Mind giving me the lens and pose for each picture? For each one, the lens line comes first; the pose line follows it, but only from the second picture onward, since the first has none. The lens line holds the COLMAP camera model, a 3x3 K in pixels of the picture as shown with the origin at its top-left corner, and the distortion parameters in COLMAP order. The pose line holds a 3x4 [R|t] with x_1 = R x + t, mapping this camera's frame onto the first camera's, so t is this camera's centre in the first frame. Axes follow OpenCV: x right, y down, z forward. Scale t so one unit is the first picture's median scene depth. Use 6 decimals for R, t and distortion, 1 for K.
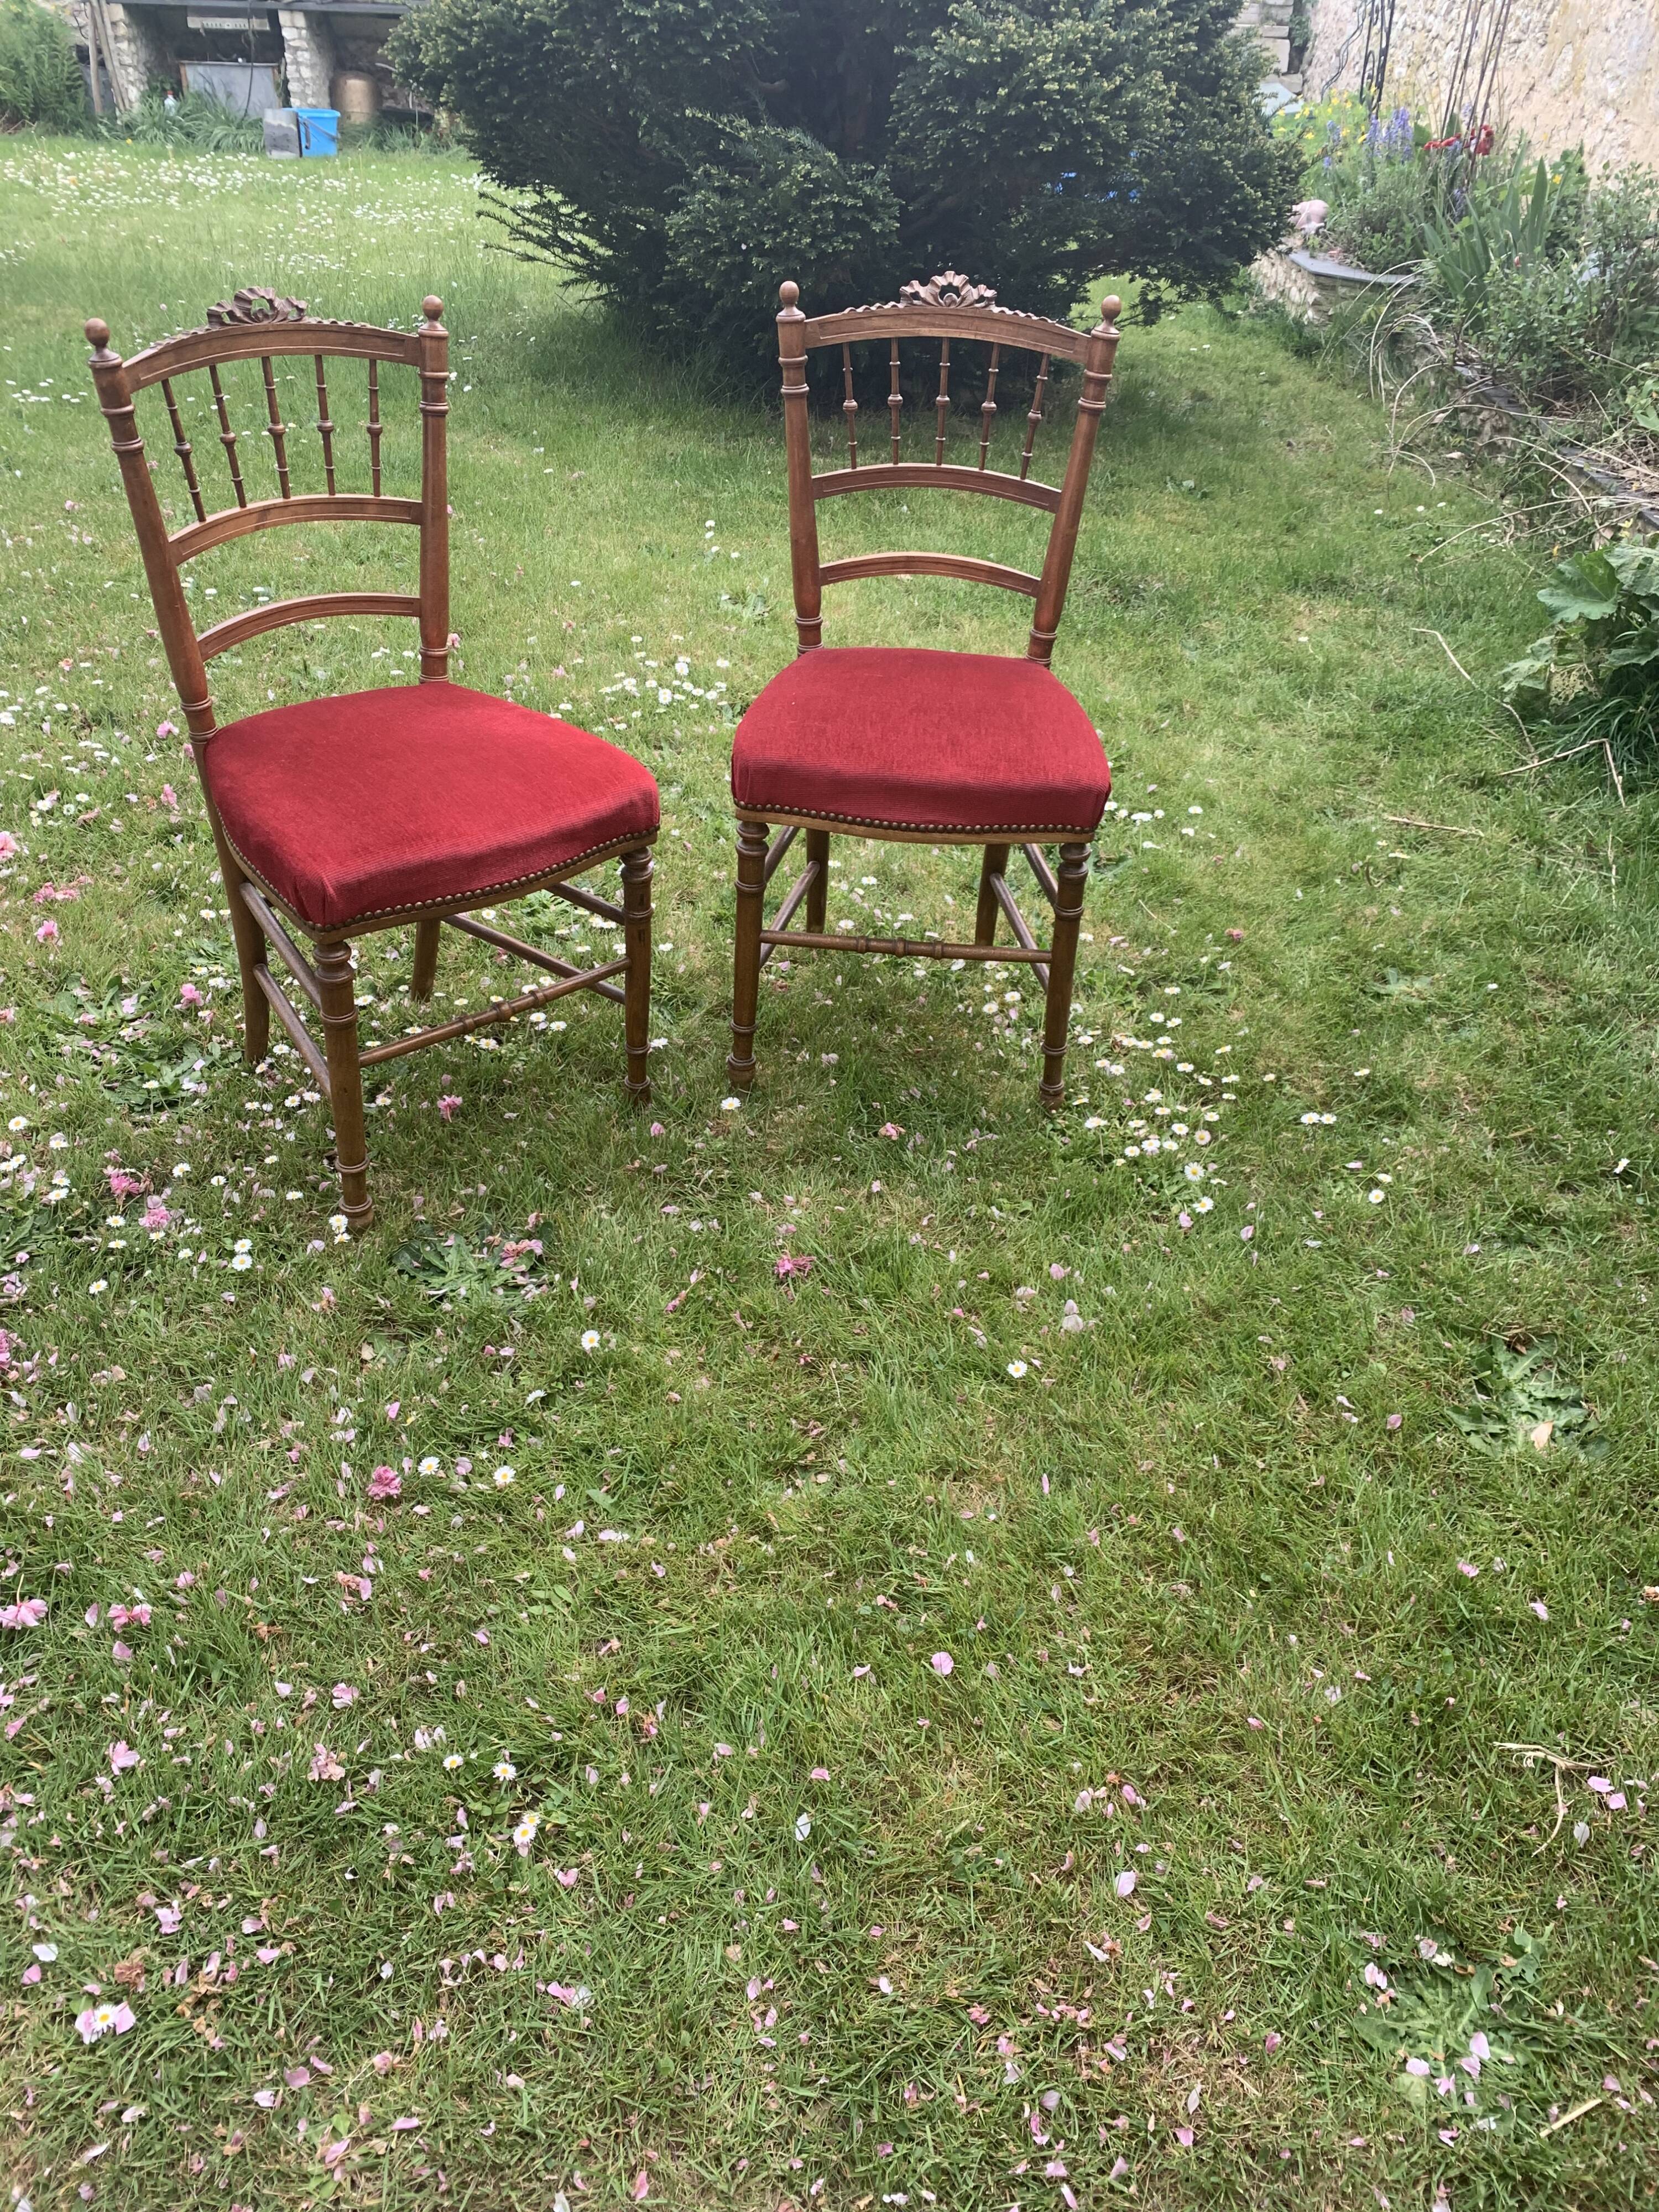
lens RADIAL K [[1650.7, 0, 858.4], [0, 1650.7, 1094.0], [0, 0, 1]] dist [0.015647, -0.009547]
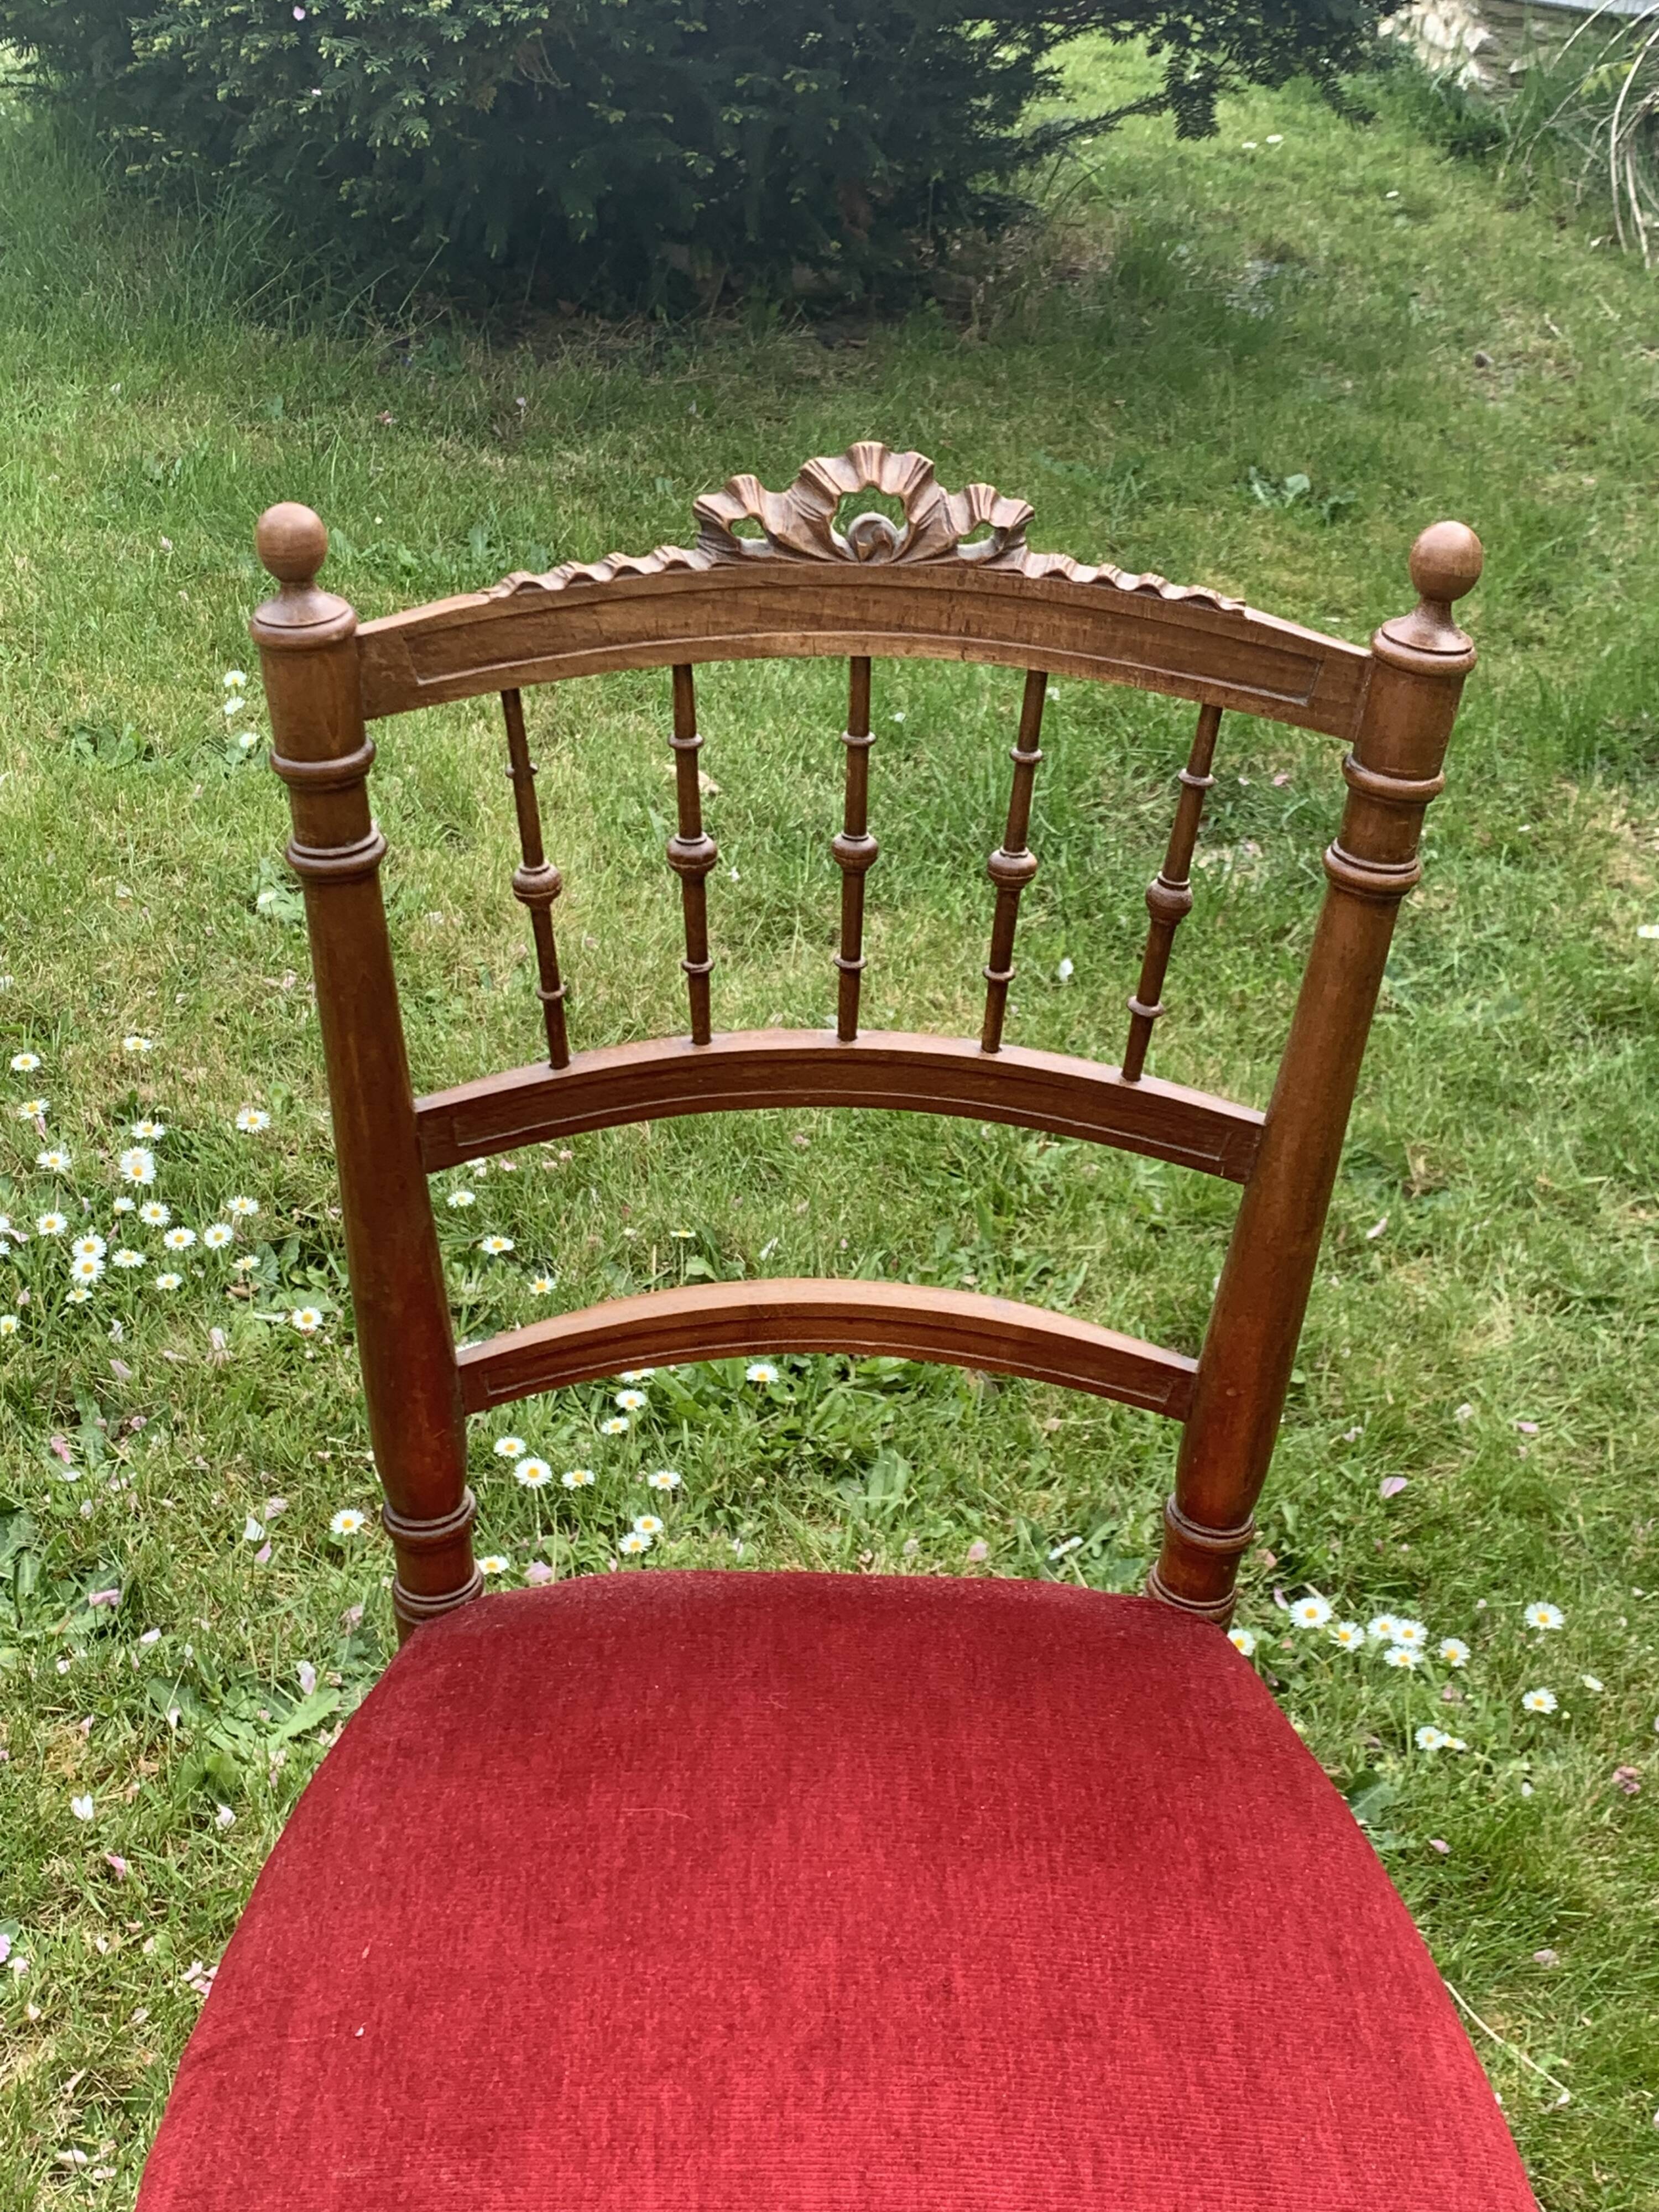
lens RADIAL K [[2796.9, 0, 853.2], [0, 2796.9, 1085.1], [0, 0, 1]] dist [0.207145, -0.624251]
pose [[0.995796, -0.042946, 0.080903, 0.008252], [0.048009, 0.996939, -0.061714, -0.328793], [-0.078005, 0.065338, 0.994810, 0.485375]]
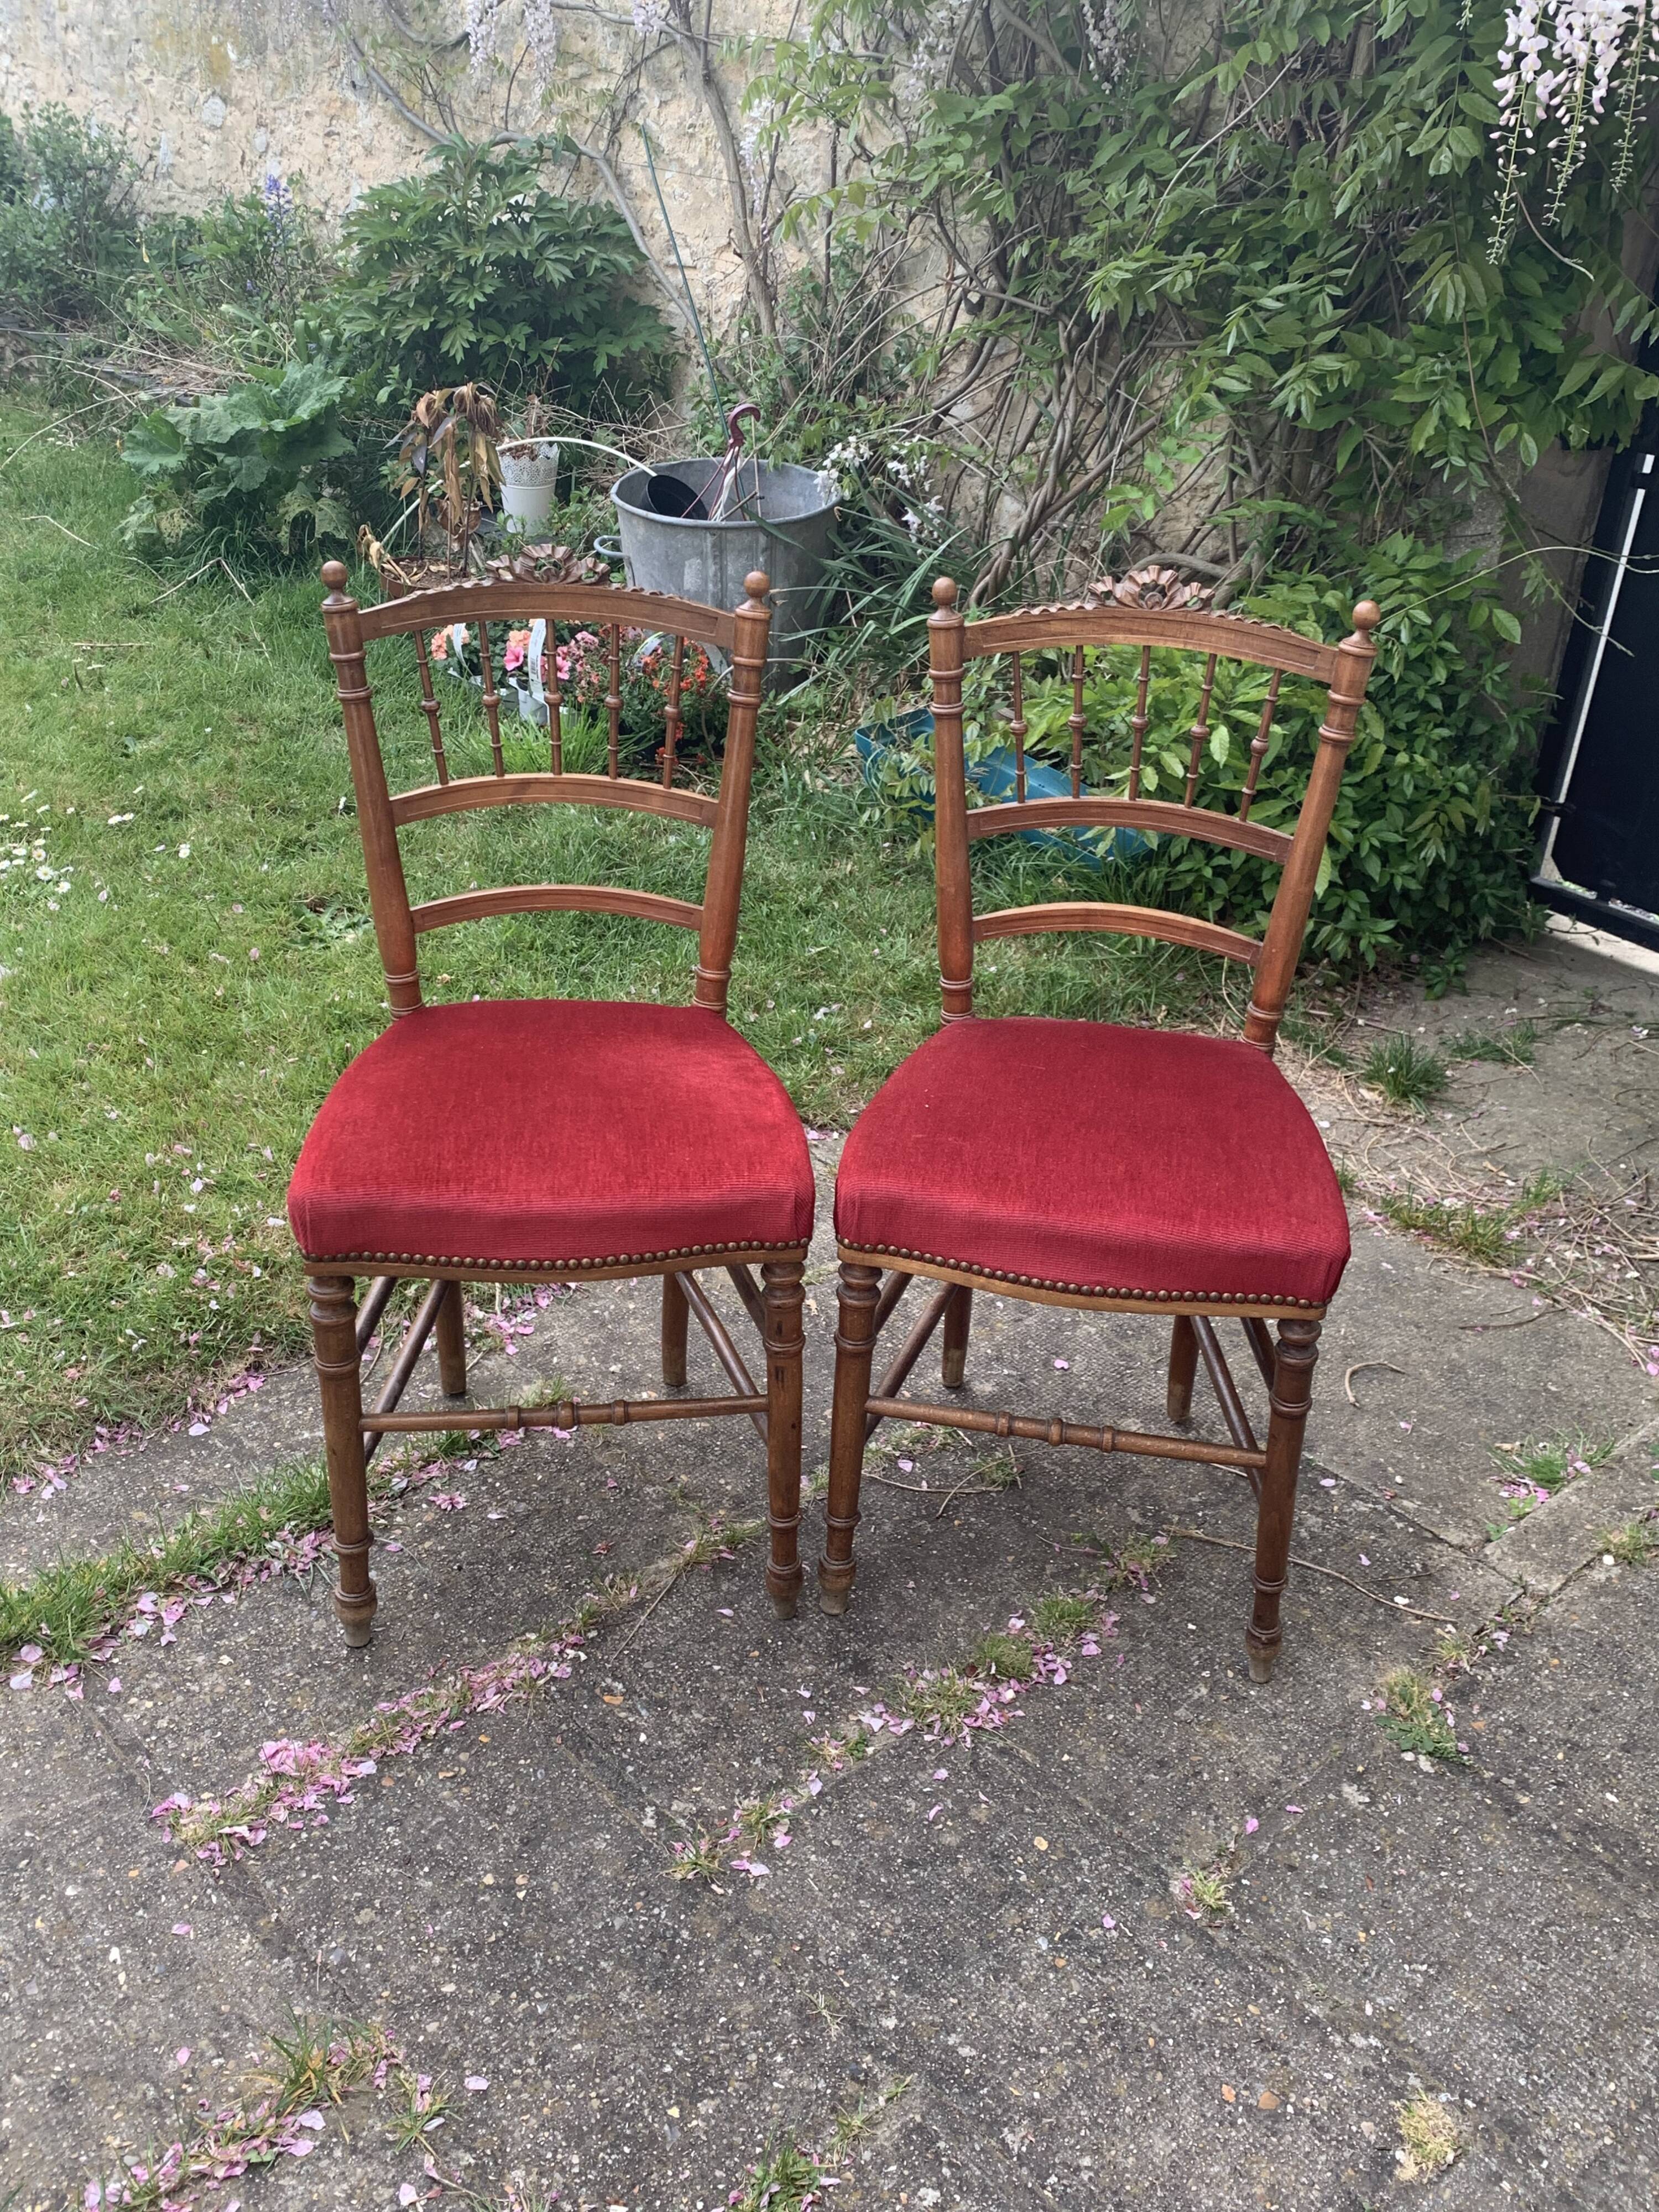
lens RADIAL K [[2088.5, 0, 829.5], [0, 2088.5, 1106.0], [0, 0, 1]] dist [0.007855, -0.004785]
pose [[0.747851, -0.312662, 0.585629, -0.329745], [0.350259, 0.935207, 0.052016, 0.330053], [-0.563948, 0.166222, 0.808909, -0.588763]]
